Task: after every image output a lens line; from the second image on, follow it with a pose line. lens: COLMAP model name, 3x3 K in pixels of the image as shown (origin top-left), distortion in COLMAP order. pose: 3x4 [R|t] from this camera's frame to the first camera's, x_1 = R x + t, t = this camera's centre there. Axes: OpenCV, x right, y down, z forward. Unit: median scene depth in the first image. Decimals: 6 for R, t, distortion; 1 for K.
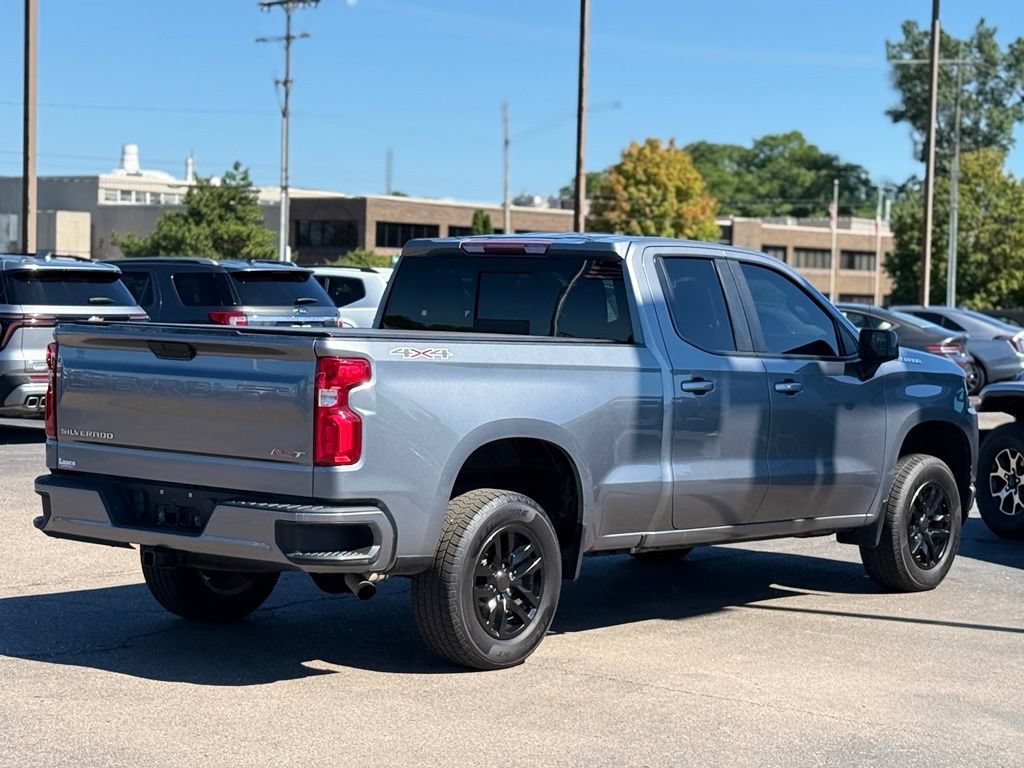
lens RADIAL K [[2307.2, 0, 494.2], [0, 2307.2, 377.1], [0, 0, 1]] dist [0.137700, 0.000000]
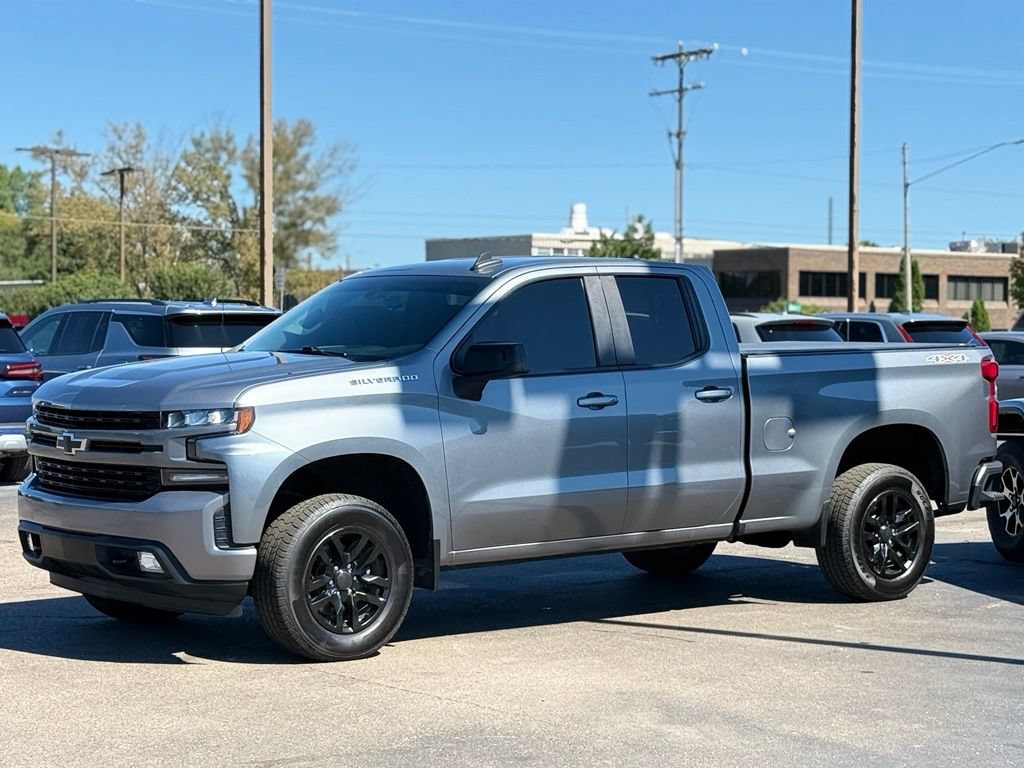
lens RADIAL K [[2307.2, 0, 490.6], [0, 2307.2, 403.0], [0, 0, 1]] dist [0.137700, 0.000000]
pose [[0.975877, -0.014599, -0.217834, 0.263527], [0.011703, 0.999825, -0.014579, 0.018428], [0.218009, 0.011678, 0.975877, 0.000636]]
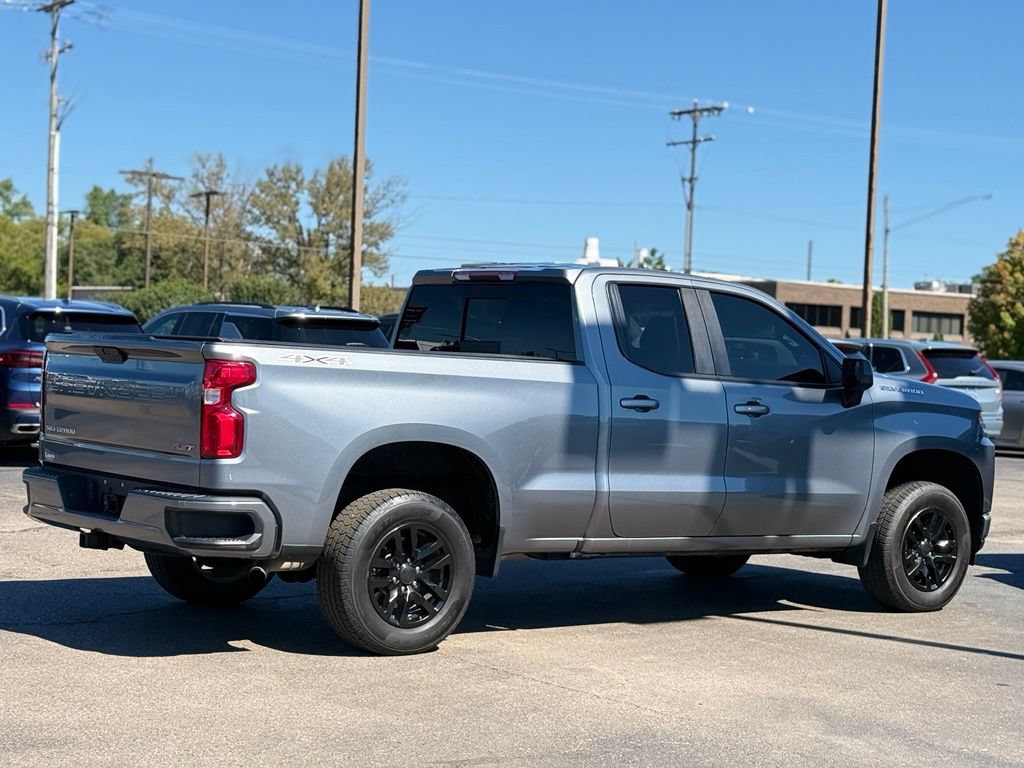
lens RADIAL K [[1964.2, 0, 495.2], [0, 1964.2, 406.6], [0, 0, 1]] dist [0.141238, 0.000000]
pose [[0.975137, 0.021153, -0.220590, 0.191788], [-0.024920, 0.999587, -0.014307, 0.017083], [0.220196, 0.019449, 0.975262, 0.083577]]
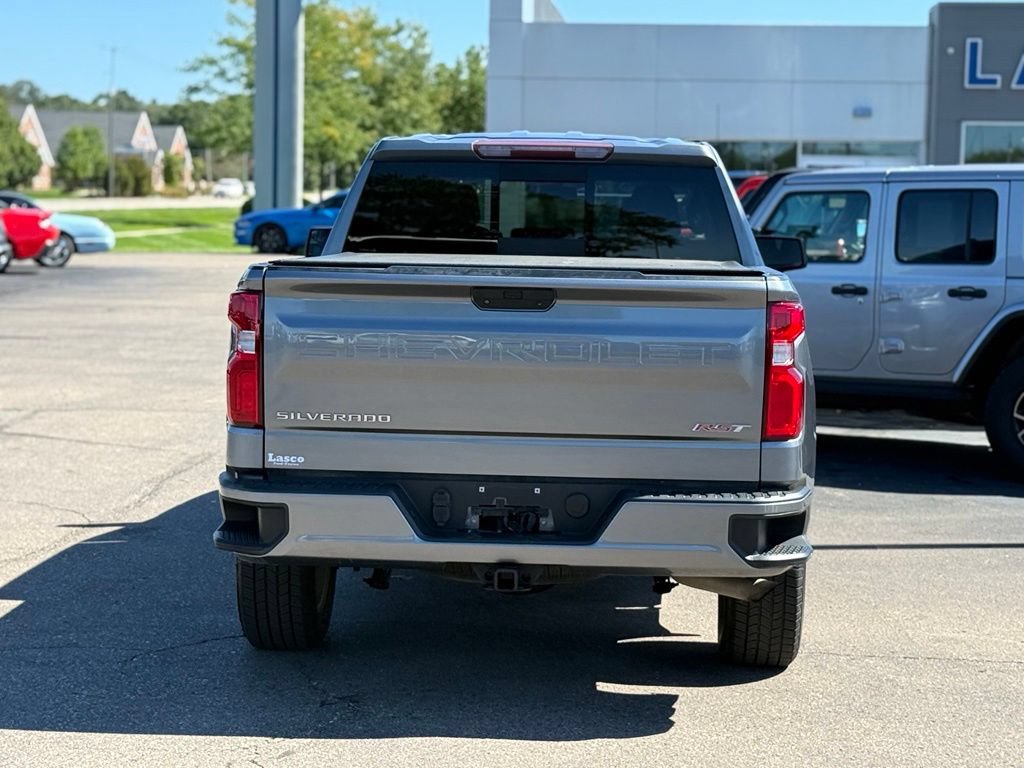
lens RADIAL K [[2340.9, 0, 488.4], [0, 2340.9, 374.7], [0, 0, 1]] dist [0.143525, 0.000000]
pose [[0.801502, -0.060370, 0.594936, -0.452173], [0.026509, 0.997500, 0.065506, -0.028088], [-0.597404, -0.036732, 0.801099, 0.304084]]
